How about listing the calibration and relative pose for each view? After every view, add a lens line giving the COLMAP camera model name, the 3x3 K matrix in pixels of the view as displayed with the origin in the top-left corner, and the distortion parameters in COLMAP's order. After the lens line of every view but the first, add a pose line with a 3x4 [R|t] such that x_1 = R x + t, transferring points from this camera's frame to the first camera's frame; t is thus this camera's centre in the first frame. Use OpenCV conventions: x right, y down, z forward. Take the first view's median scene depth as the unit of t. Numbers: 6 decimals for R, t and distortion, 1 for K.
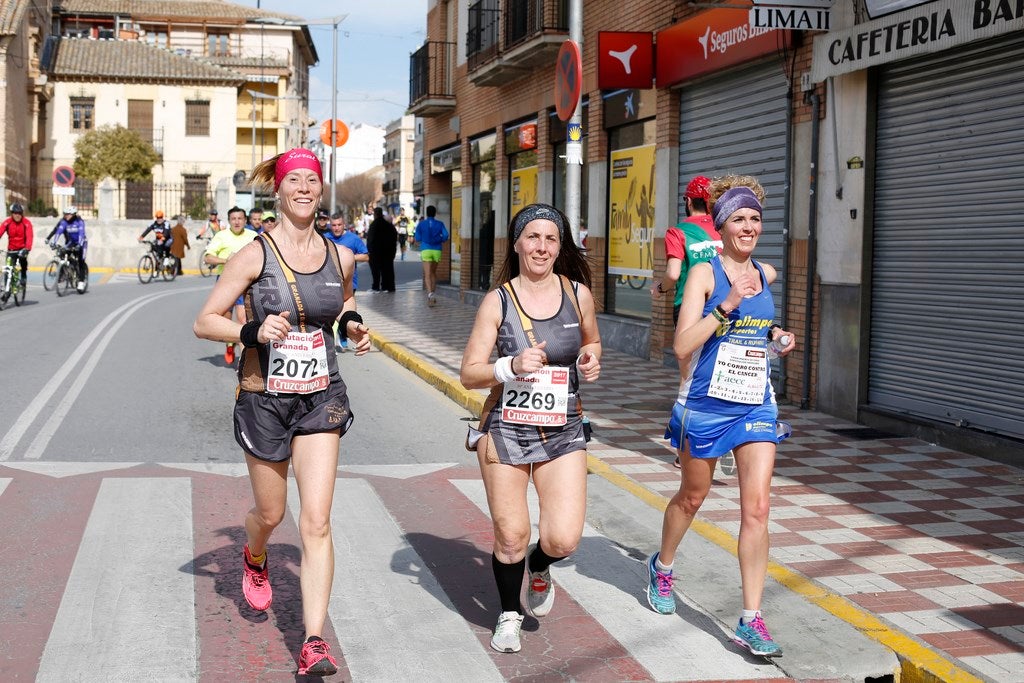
lens RADIAL K [[1467.2, 0, 512.0], [0, 1467.2, 341.5], [0, 0, 1]] dist [-0.136116, 0.125094]
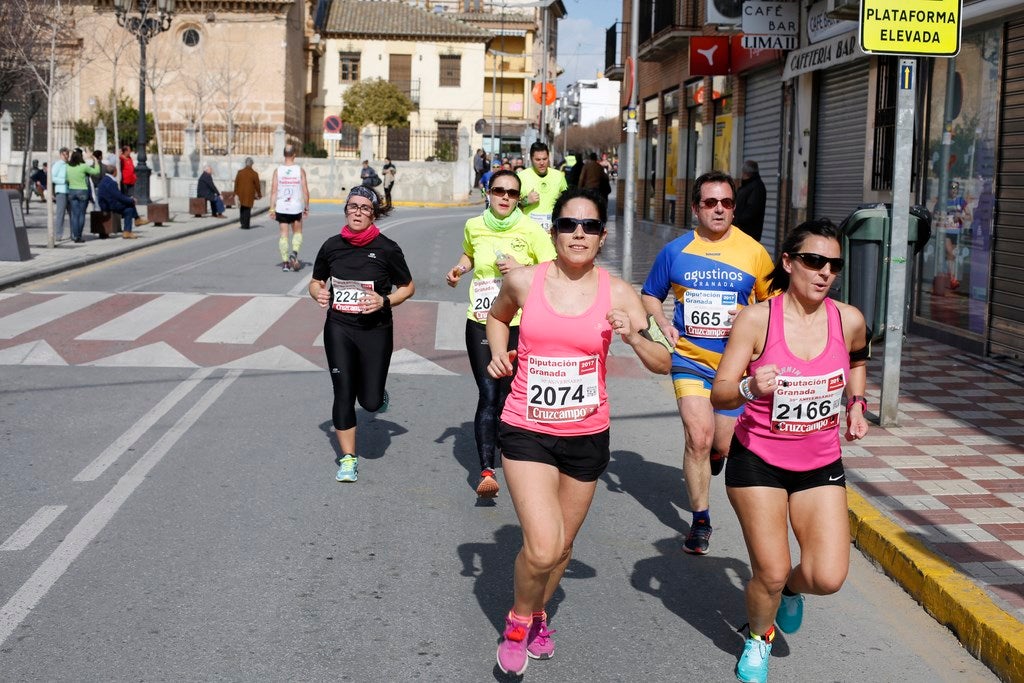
lens RADIAL K [[1469.6, 0, 512.0], [0, 1469.6, 341.5], [0, 0, 1]] dist [-0.130482, 0.101601]
pose [[0.984064, 0.029307, -0.175385, 0.039422], [-0.022455, 0.998910, 0.040922, 0.009511], [0.176393, -0.036332, 0.983649, -0.125494]]
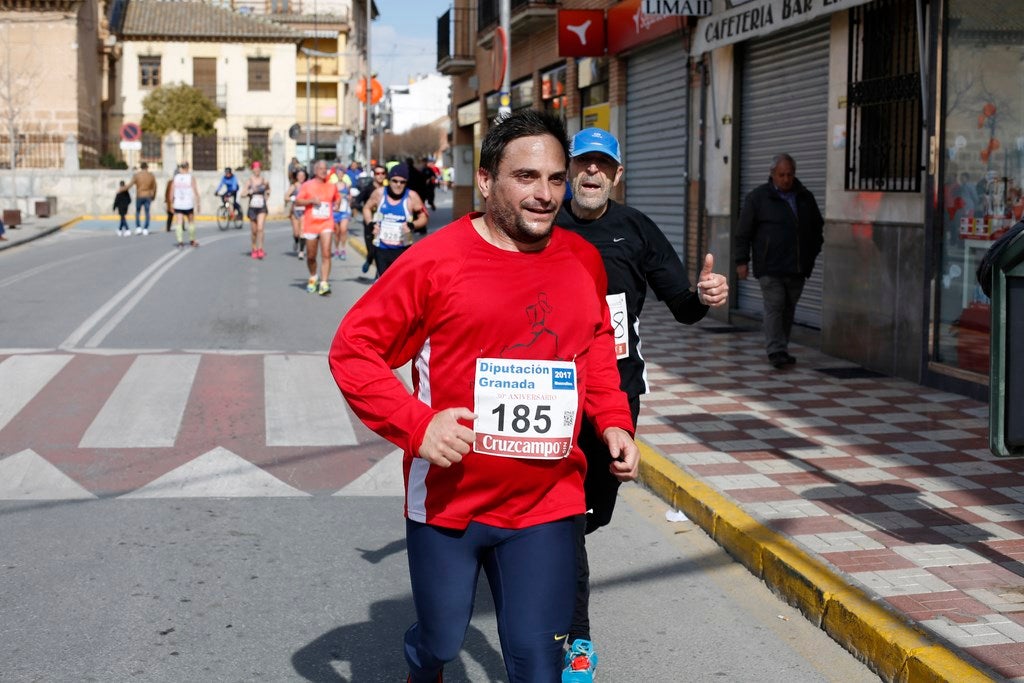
lens RADIAL K [[1473.4, 0, 512.0], [0, 1473.4, 341.5], [0, 0, 1]] dist [-0.142563, 0.150994]
pose [[0.998677, -0.004169, -0.051249, 0.021803], [0.005933, 0.999394, 0.034302, 0.004981], [0.051075, -0.034560, 0.998097, -0.056583]]
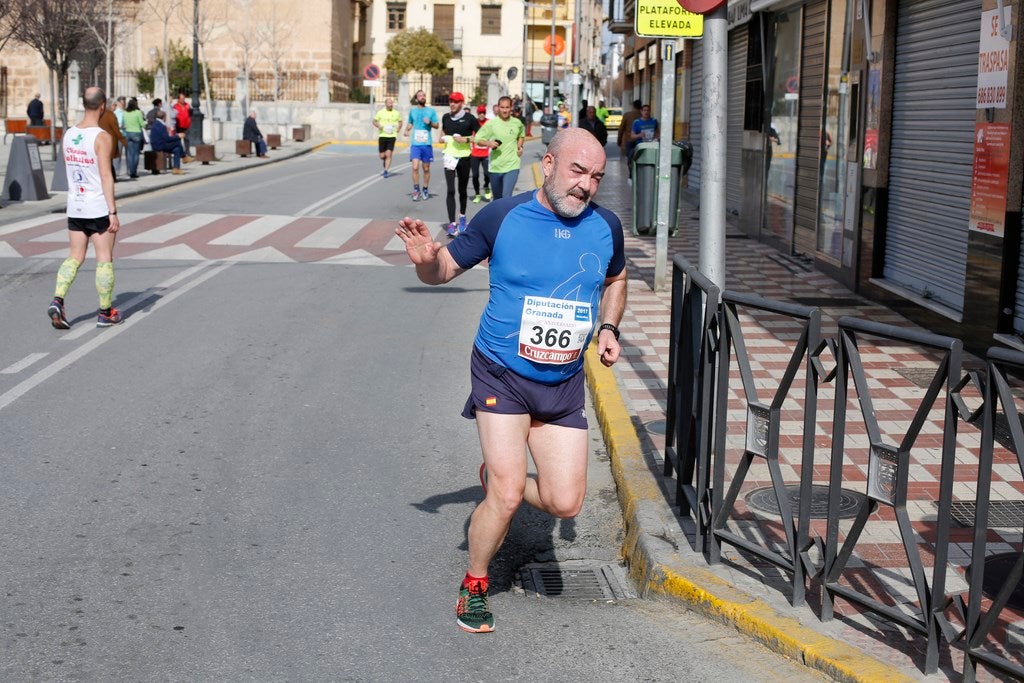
lens RADIAL K [[1469.6, 0, 512.0], [0, 1469.6, 341.5], [0, 0, 1]] dist [-0.130482, 0.101601]
pose [[0.974906, 0.041844, -0.218648, 0.078861], [-0.024869, 0.996499, 0.079820, 0.013958], [0.221222, -0.072380, 0.972534, -0.192295]]
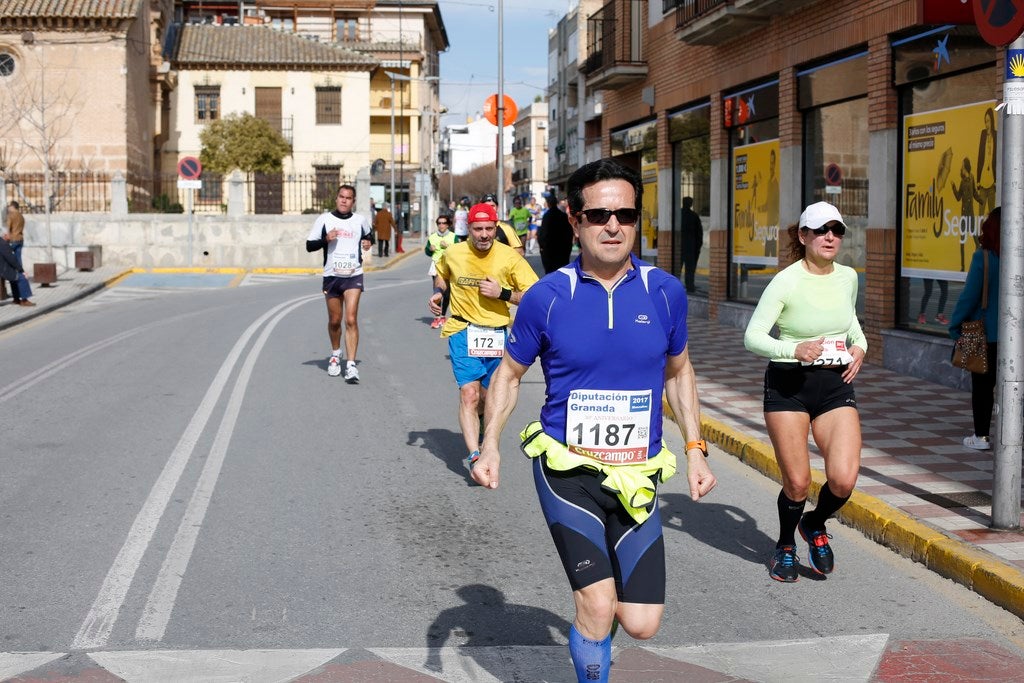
lens RADIAL K [[1467.2, 0, 512.0], [0, 1467.2, 341.5], [0, 0, 1]] dist [-0.136116, 0.125094]
pose [[0.996515, -0.010610, -0.082732, -0.022986], [0.011205, 0.999915, 0.006726, -0.006274], [0.082654, -0.007629, 0.996549, 0.072396]]
